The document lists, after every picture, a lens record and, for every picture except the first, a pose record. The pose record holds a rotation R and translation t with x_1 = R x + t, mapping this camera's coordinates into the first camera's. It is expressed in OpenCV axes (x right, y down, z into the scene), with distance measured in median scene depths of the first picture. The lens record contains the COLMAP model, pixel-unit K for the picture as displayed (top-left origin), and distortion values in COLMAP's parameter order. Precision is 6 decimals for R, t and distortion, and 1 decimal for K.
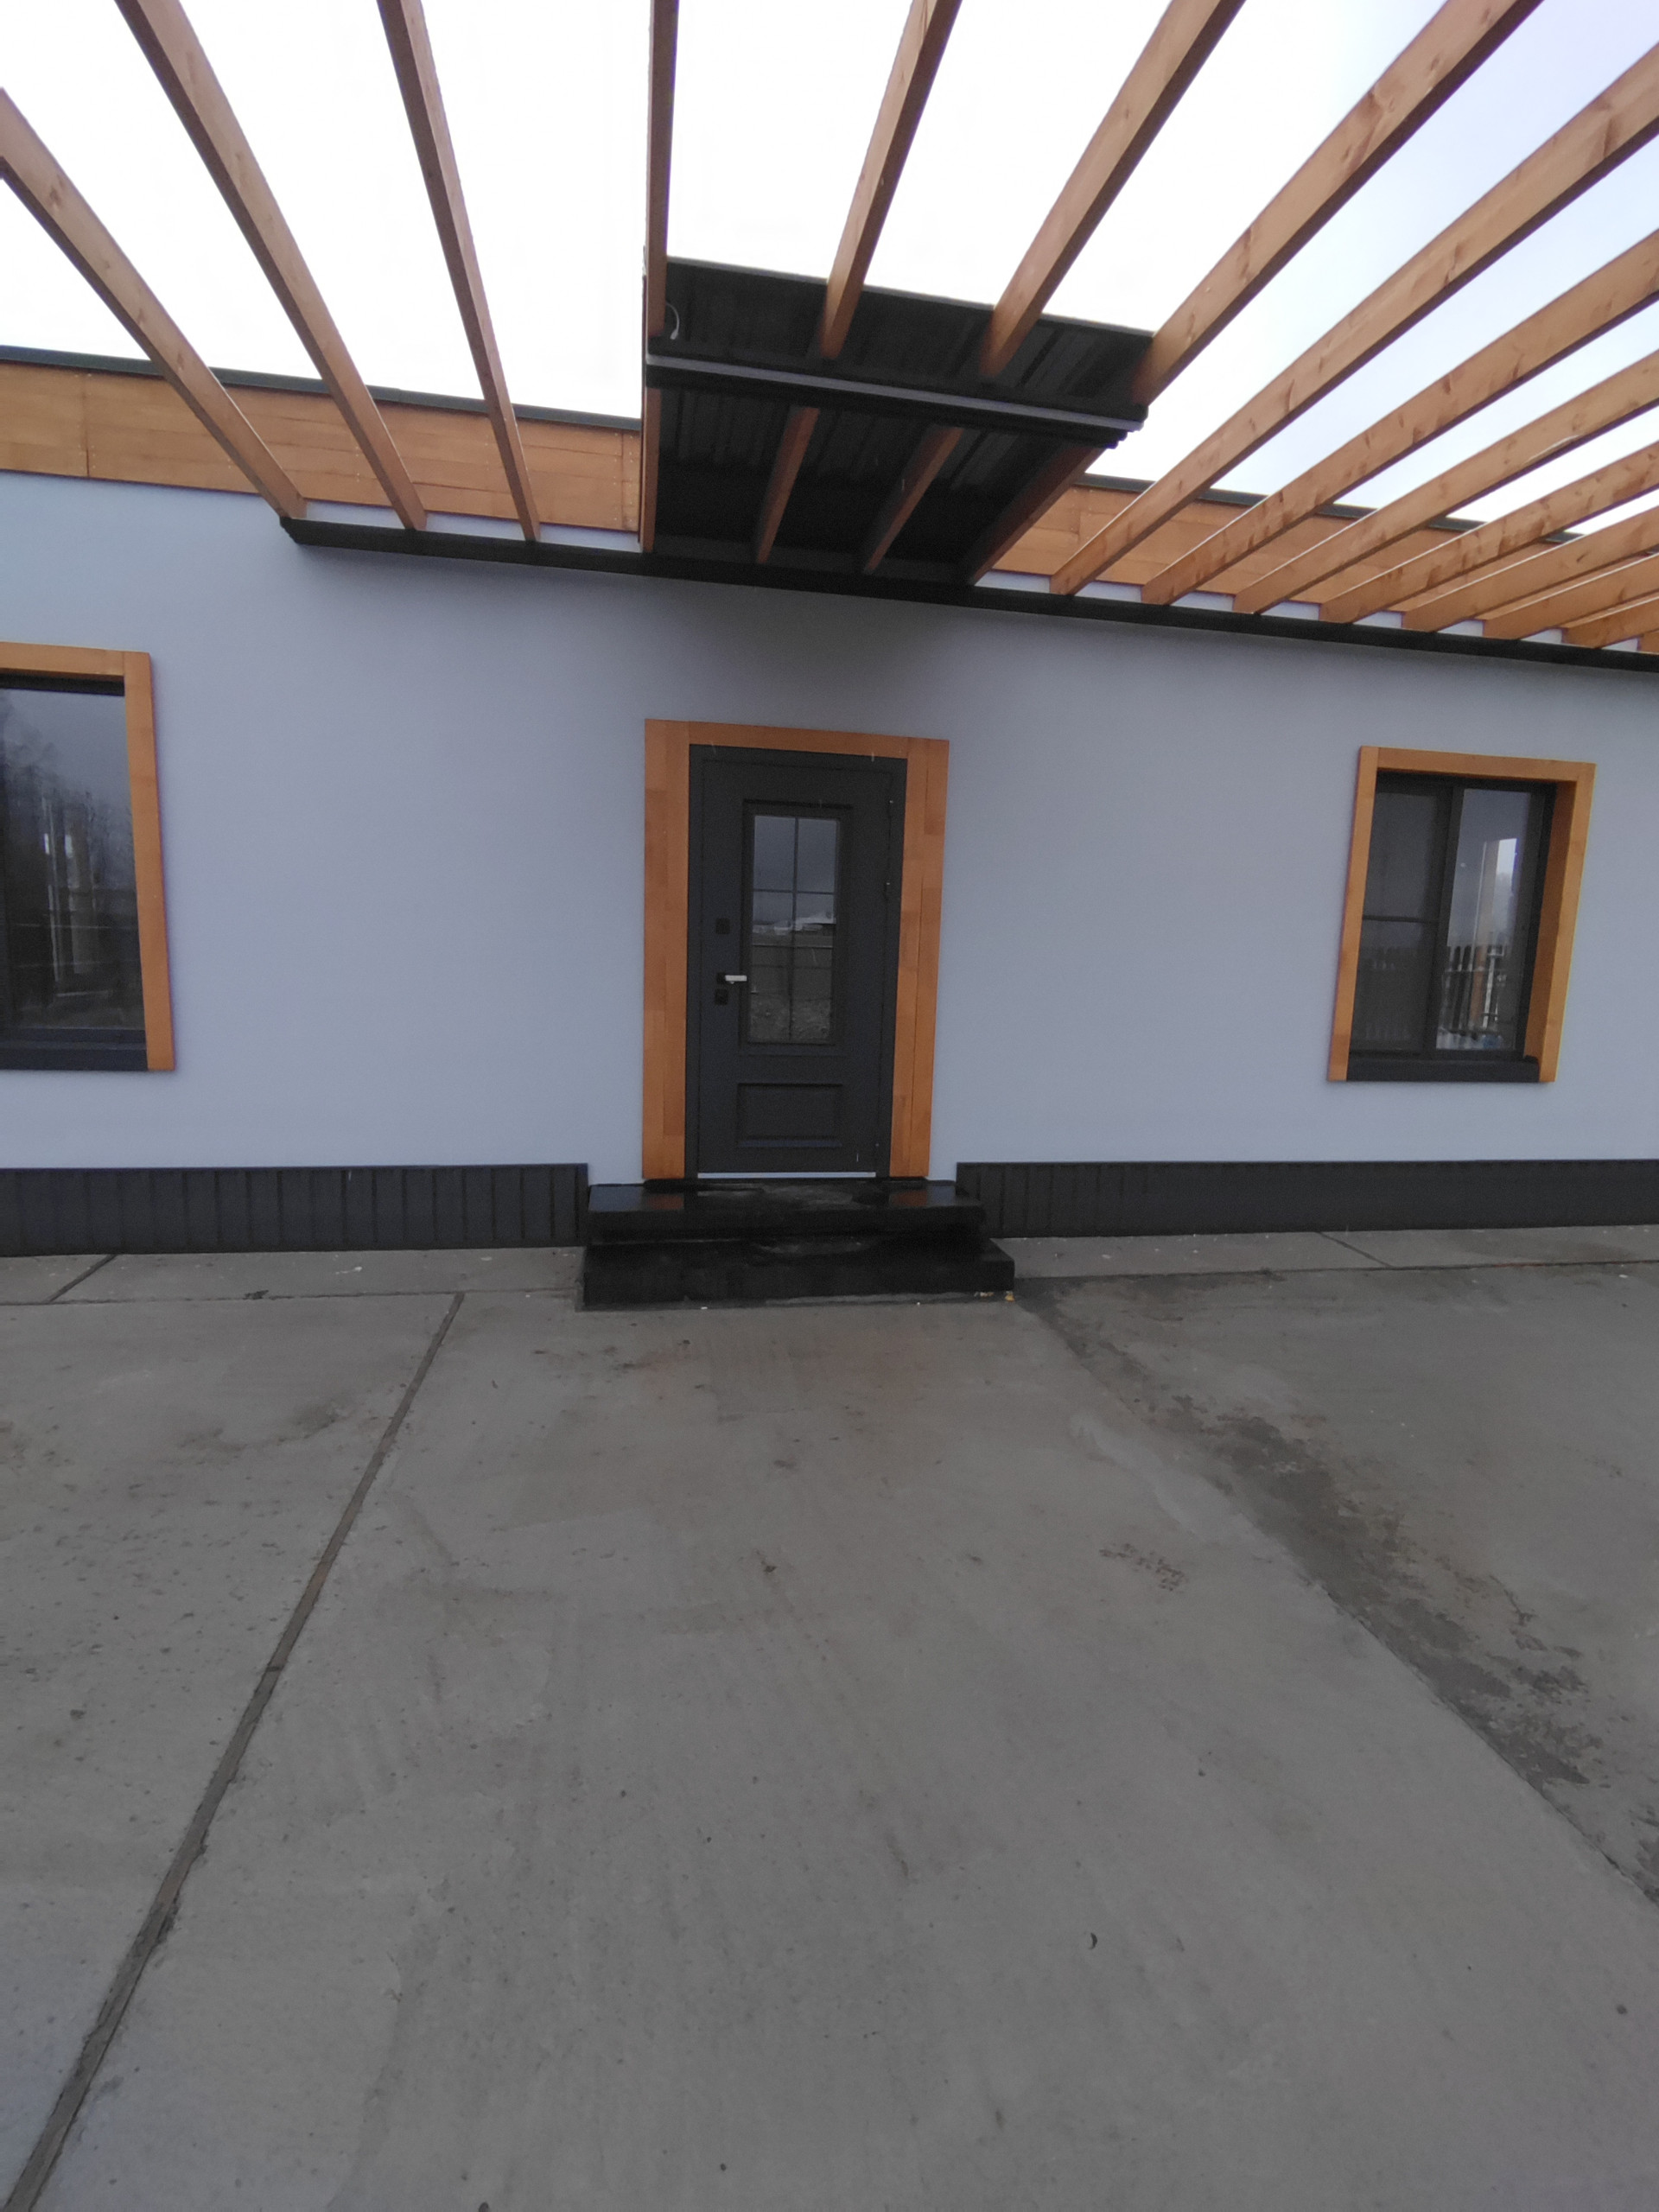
lens RADIAL K [[1055.9, 0, 840.3], [0, 1055.9, 1102.5], [0, 0, 1]] dist [-0.000307, -0.007135]
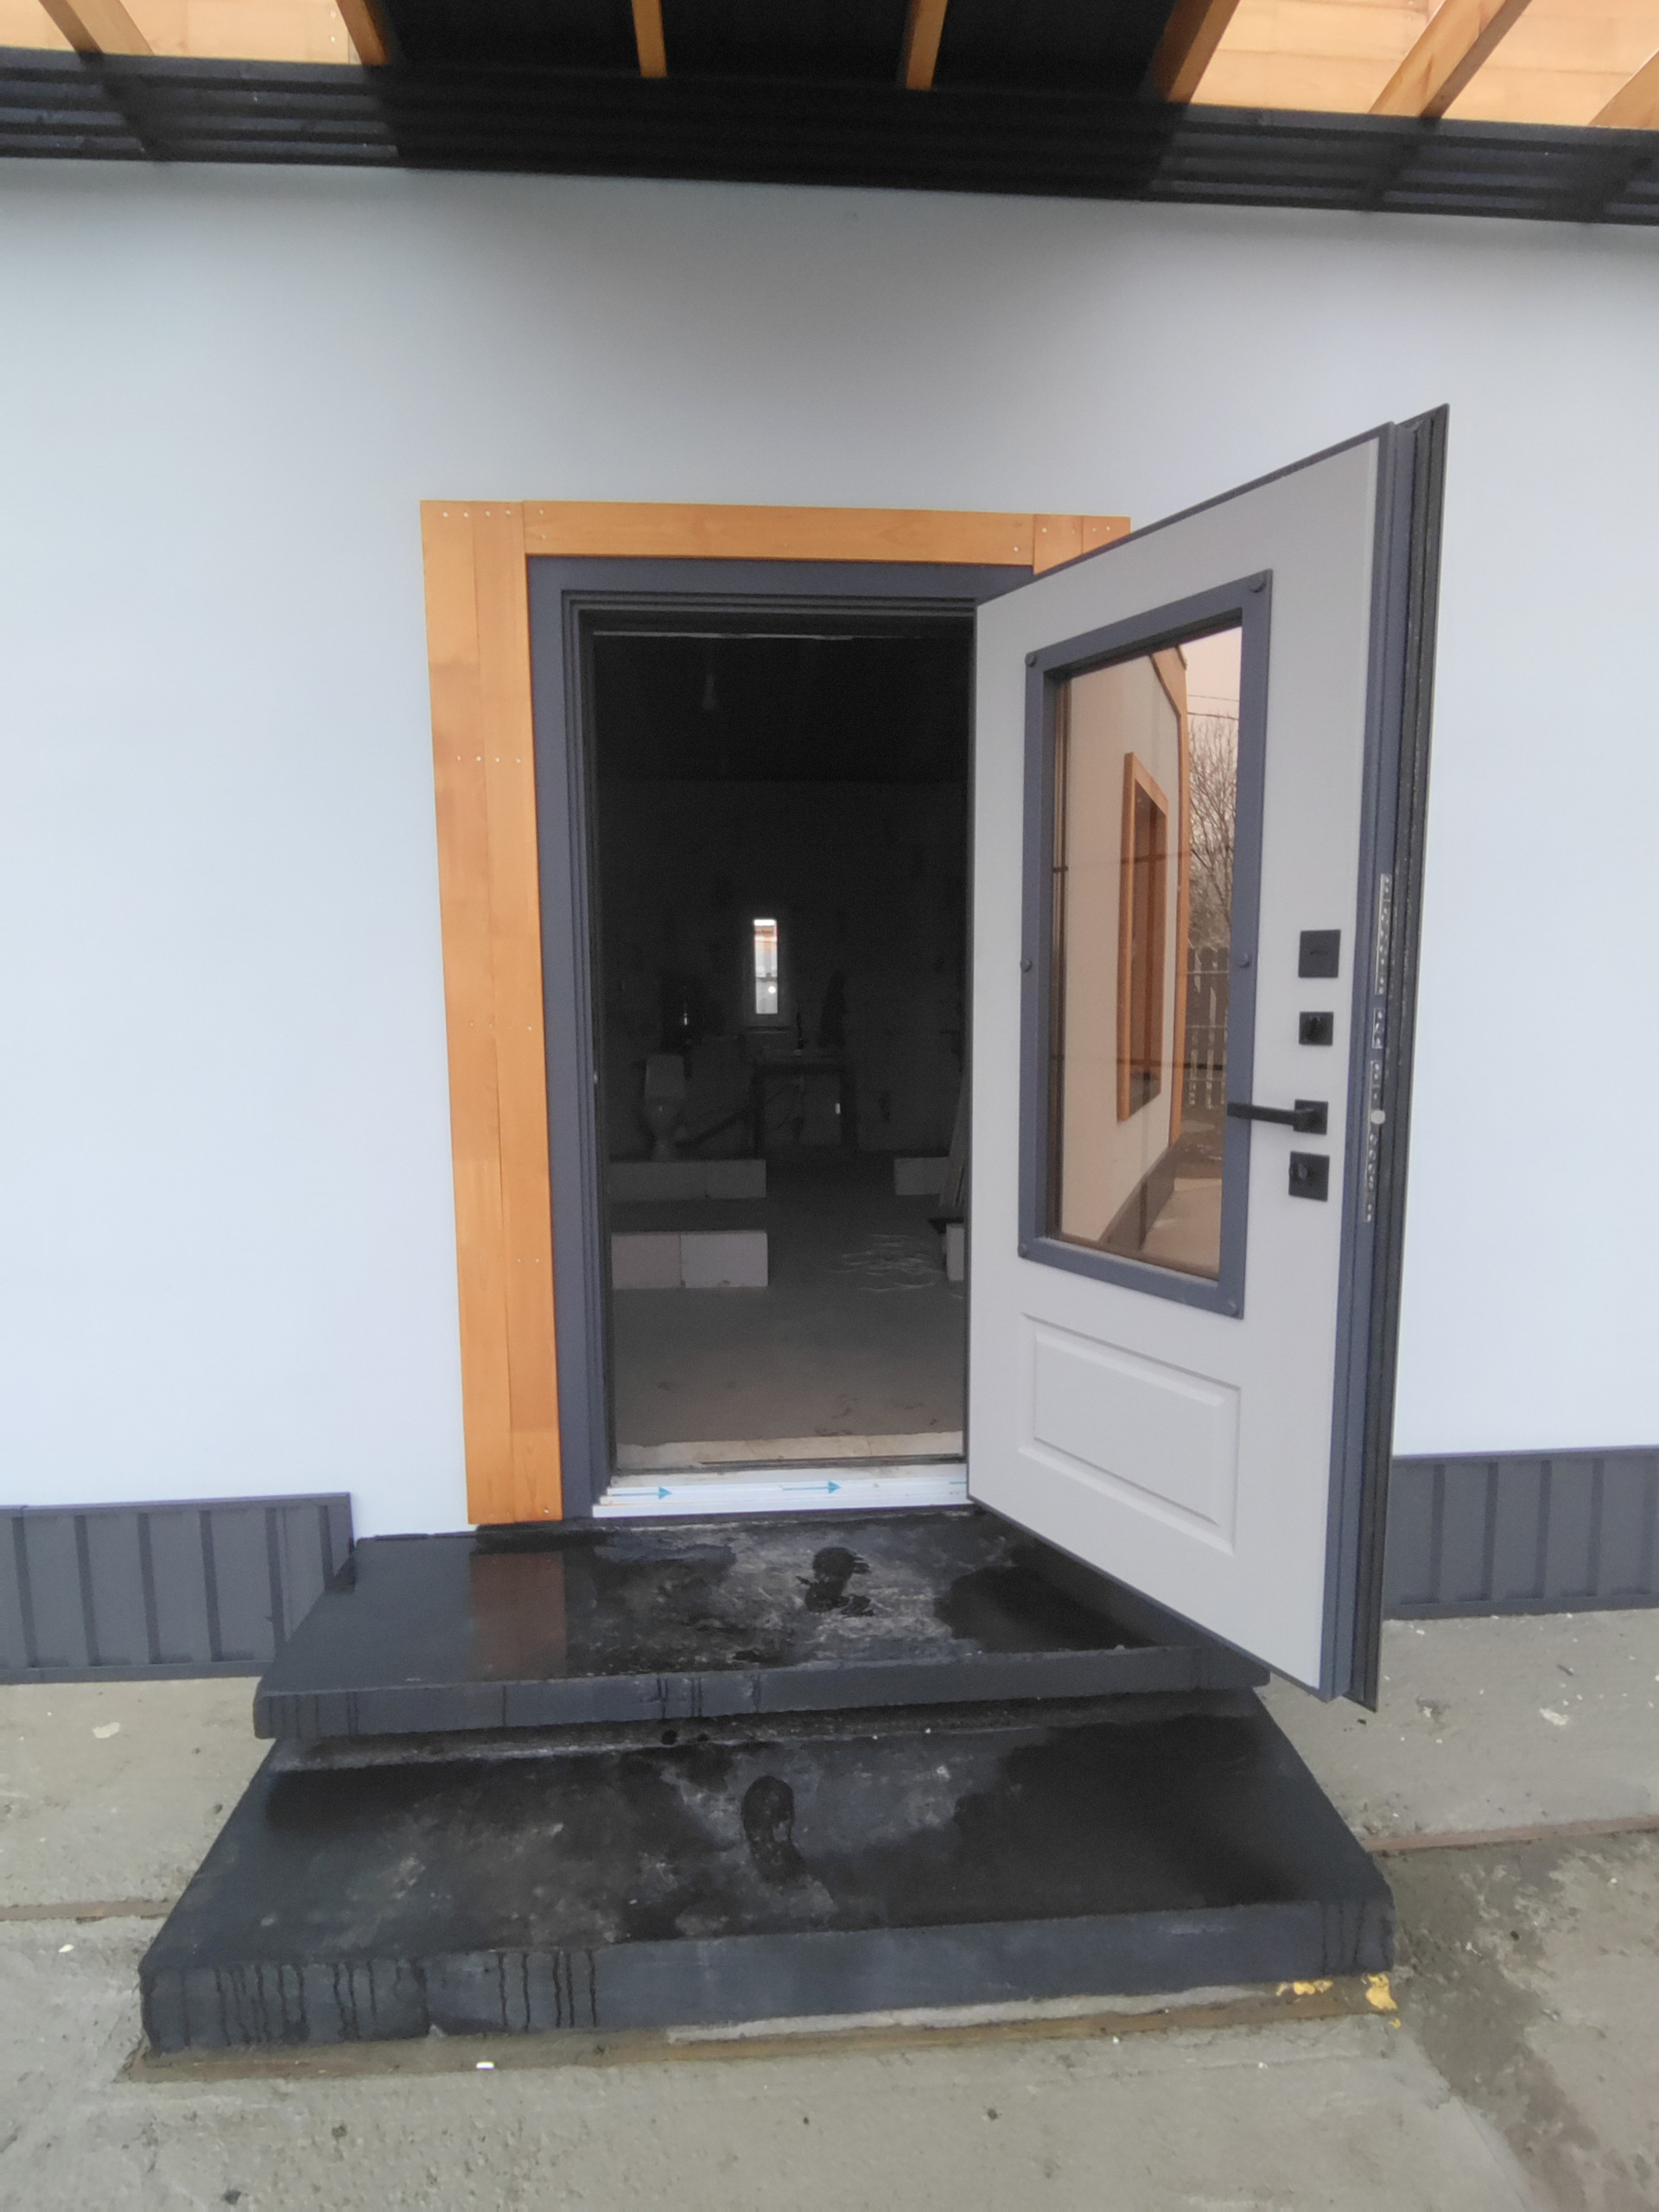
lens RADIAL K [[1055.9, 0, 824.8], [0, 1055.9, 1107.0], [0, 0, 1]] dist [-0.000307, -0.007135]
pose [[0.990800, -0.026291, -0.132754, 0.030078], [0.020751, 0.998862, -0.042943, -0.086325], [0.133732, 0.039793, 0.990218, 0.566085]]
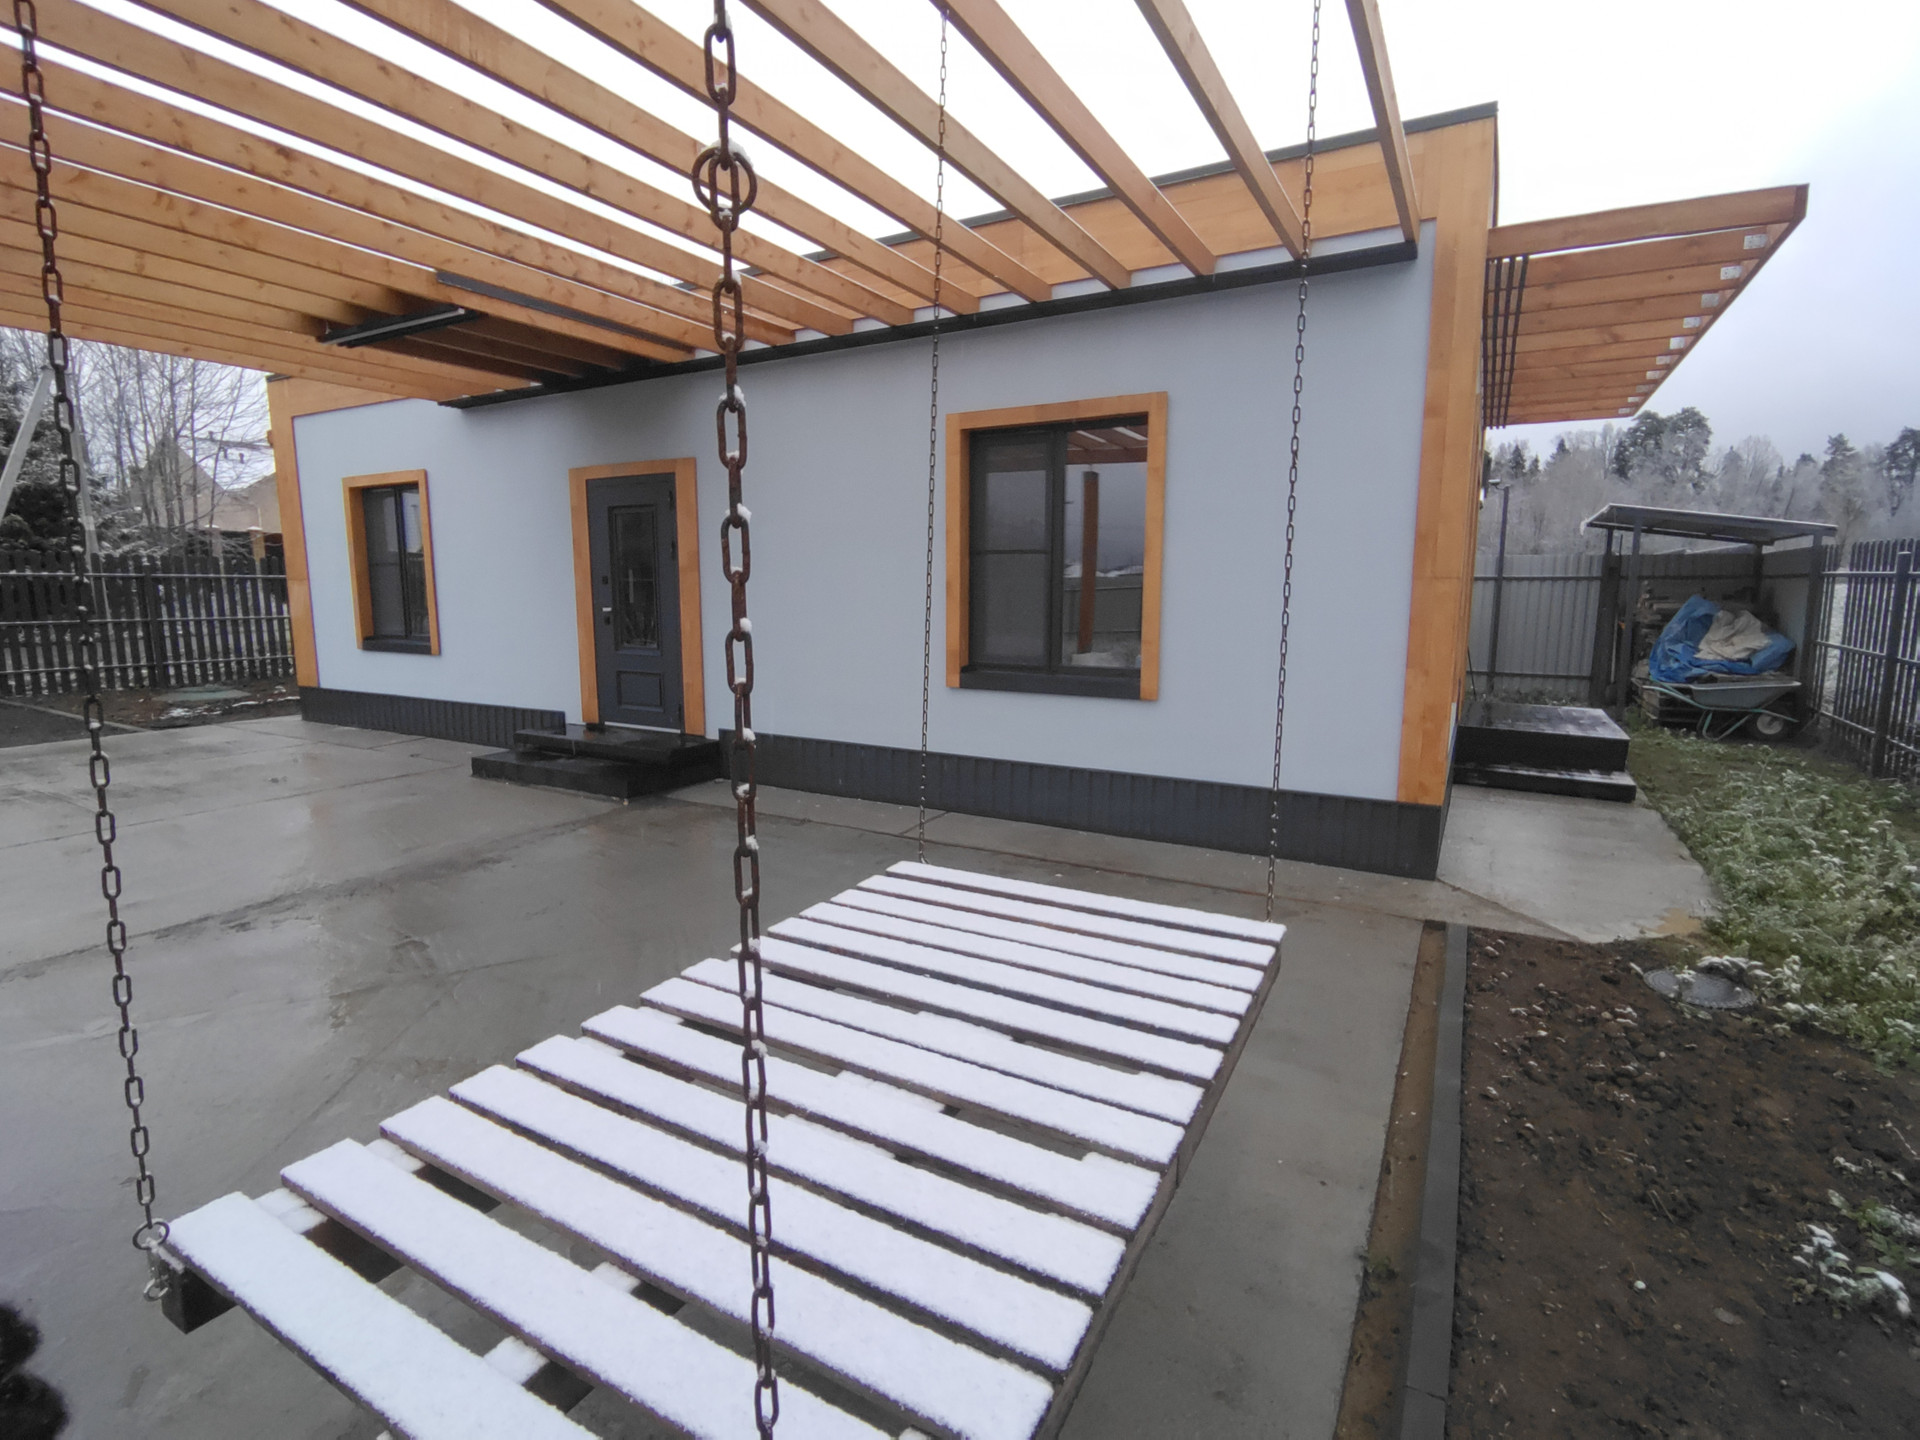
lens RADIAL K [[916.5, 0, 974.7], [0, 916.5, 711.3], [0, 0, 1]] dist [-0.000307, -0.007135]
pose [[0.762669, 0.054824, -0.644462, 1.328698], [-0.076363, 0.997065, -0.005549, 0.011714], [0.642266, 0.053445, 0.764617, 0.240931]]
